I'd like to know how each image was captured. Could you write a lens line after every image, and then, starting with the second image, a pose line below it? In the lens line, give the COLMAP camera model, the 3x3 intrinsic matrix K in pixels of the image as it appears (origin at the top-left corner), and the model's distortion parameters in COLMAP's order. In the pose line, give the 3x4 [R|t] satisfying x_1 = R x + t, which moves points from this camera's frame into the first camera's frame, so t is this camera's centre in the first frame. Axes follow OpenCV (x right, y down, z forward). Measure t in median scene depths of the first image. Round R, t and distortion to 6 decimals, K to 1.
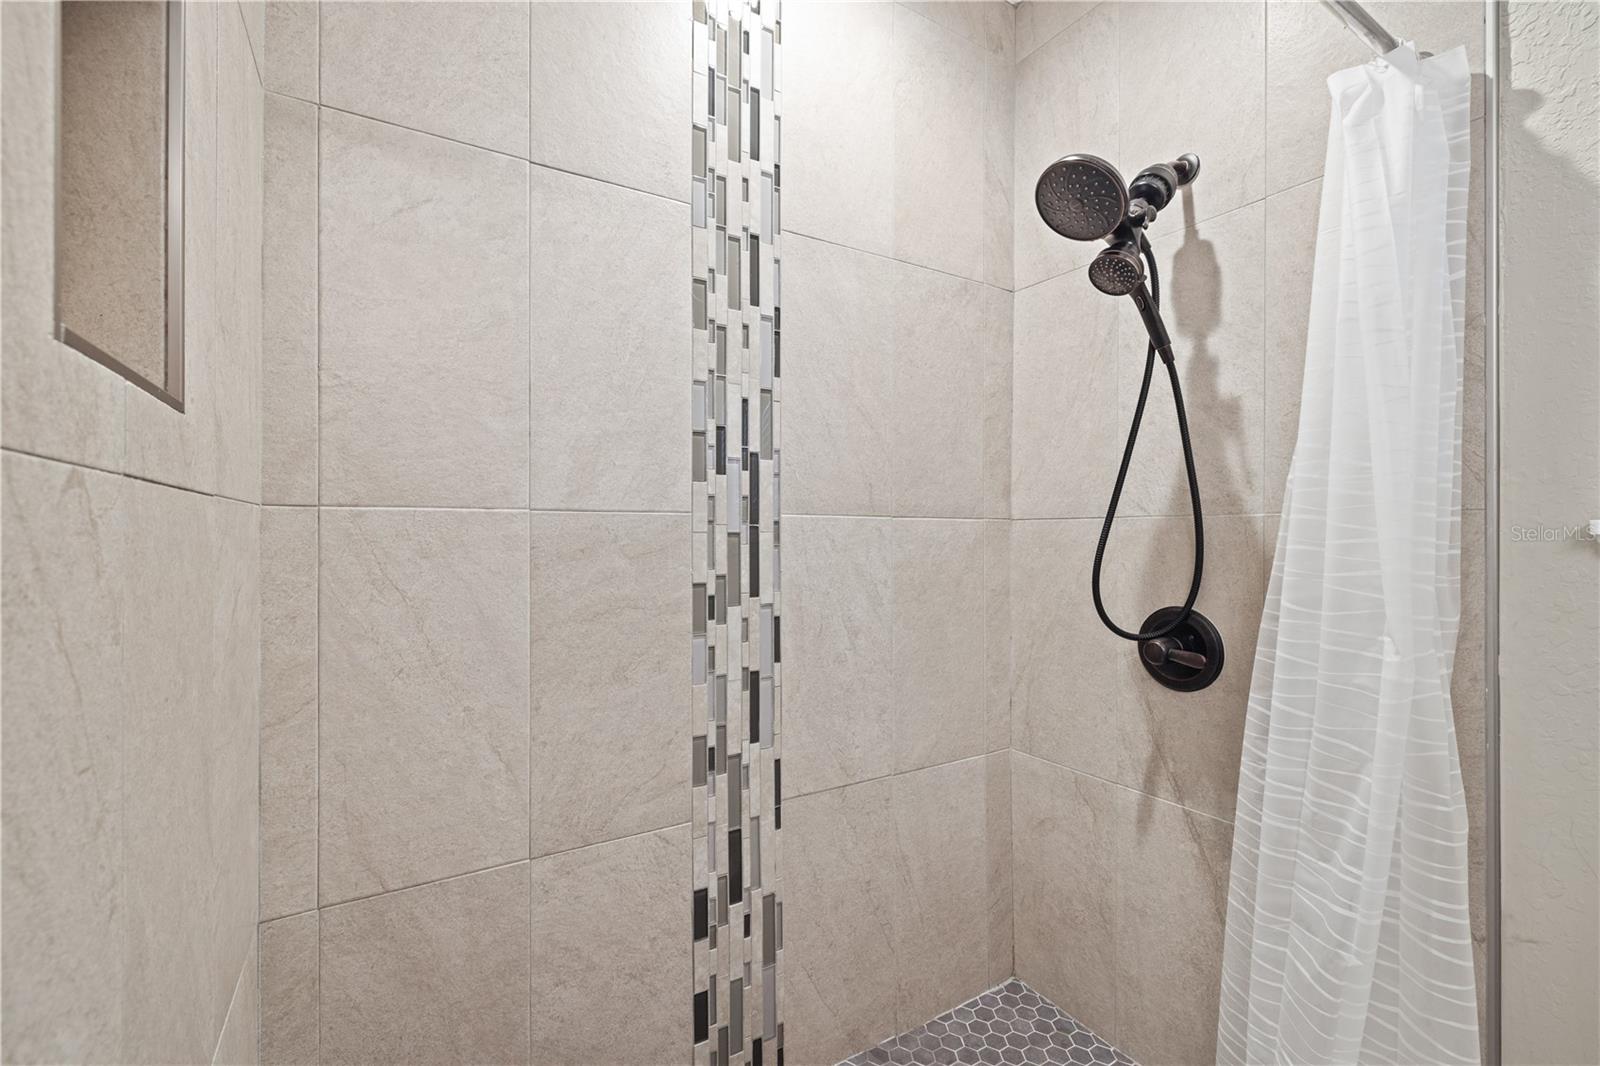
lens RADIAL K [[683.5, 0, 803.1], [0, 683.5, 534.9], [0, 0, 1]] dist [0.000828, -0.000188]
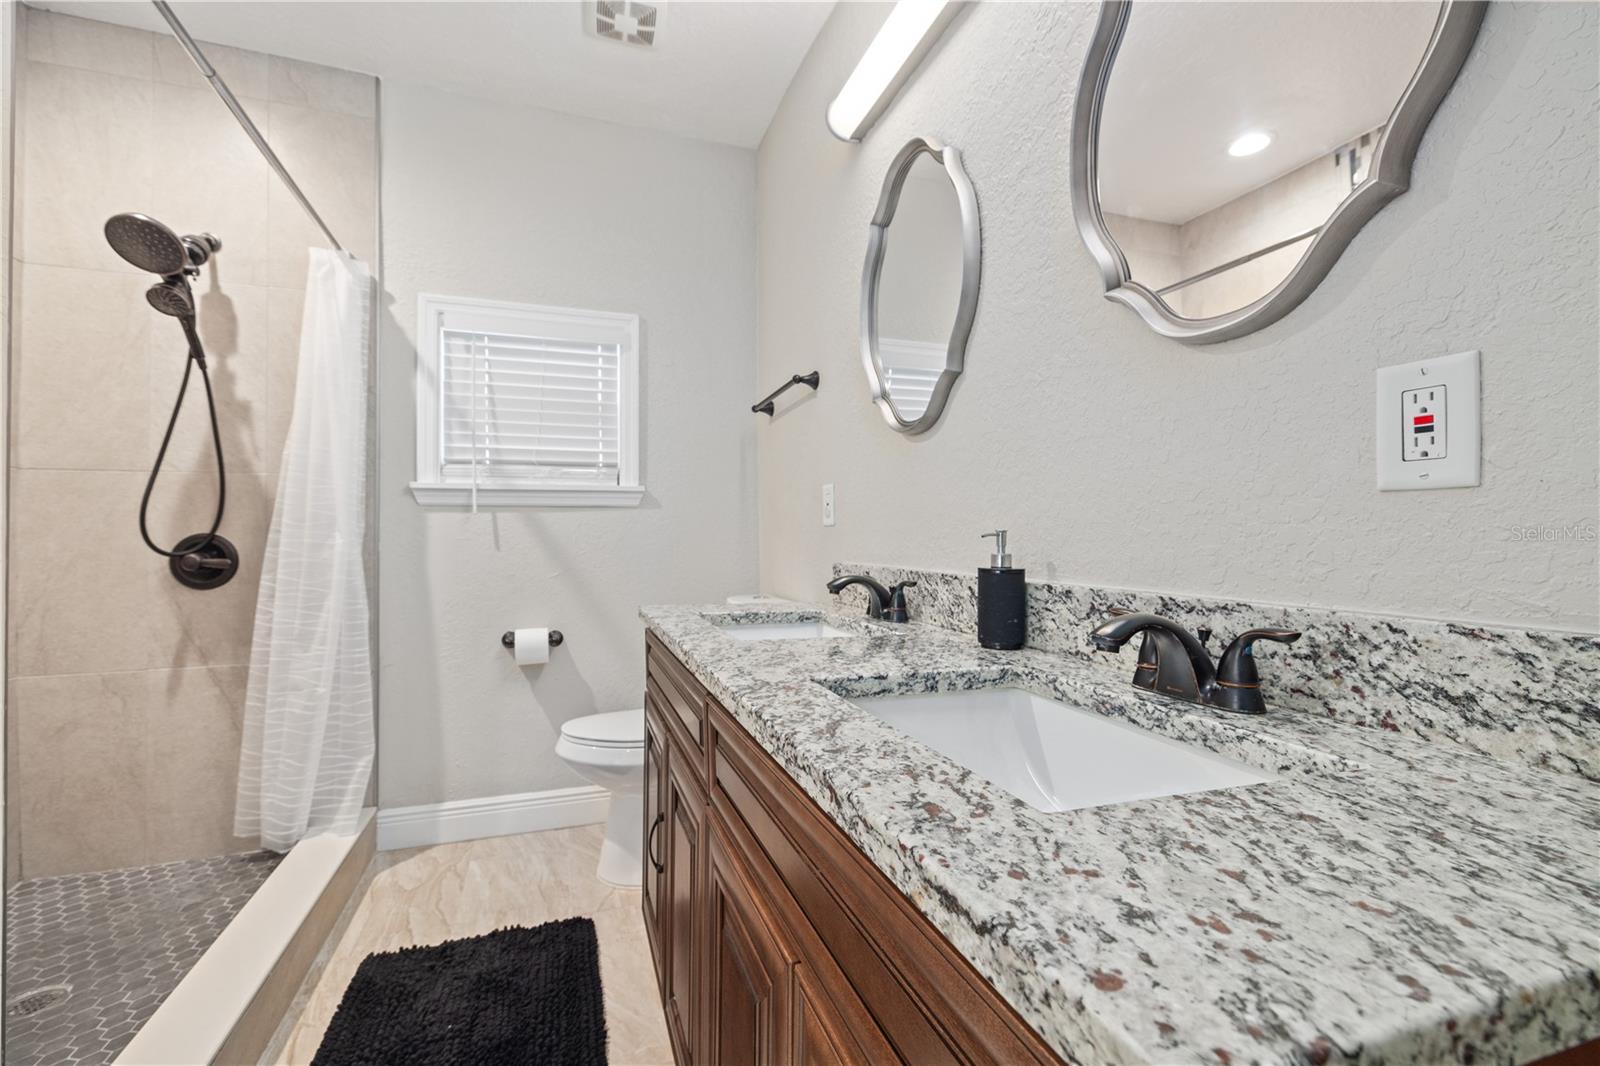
lens RADIAL K [[688.8, 0, 776.5], [0, 688.8, 523.4], [0, 0, 1]] dist [0.001783, 0.000029]
pose [[0.239119, 0.012593, 0.970909, -0.649248], [0.003252, 0.999900, -0.013770, 0.115504], [-0.970985, 0.006450, 0.239054, -0.602947]]
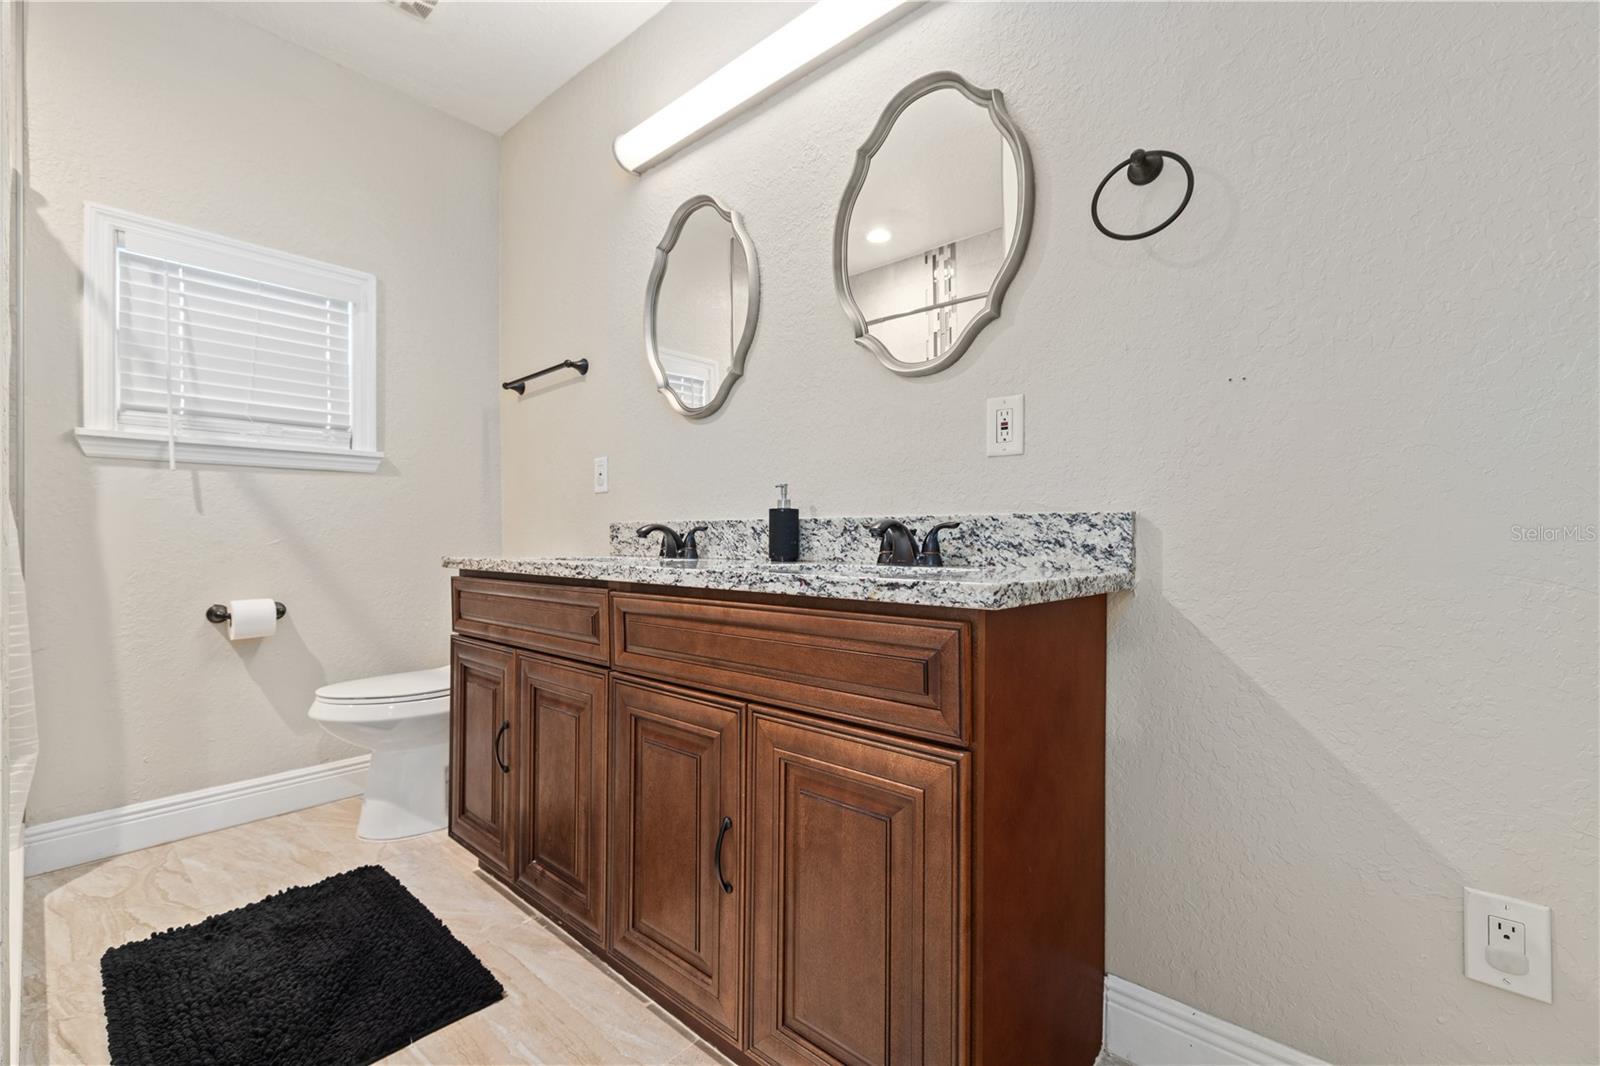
lens RADIAL K [[681.7, 0, 793.8], [0, 681.7, 525.5], [0, 0, 1]] dist [-0.000198, 0.000085]
pose [[-0.280948, 0.008241, 0.959688, -0.971225], [-0.001069, 0.999960, -0.008900, 0.199911], [-0.959722, -0.003526, -0.280928, -0.335349]]
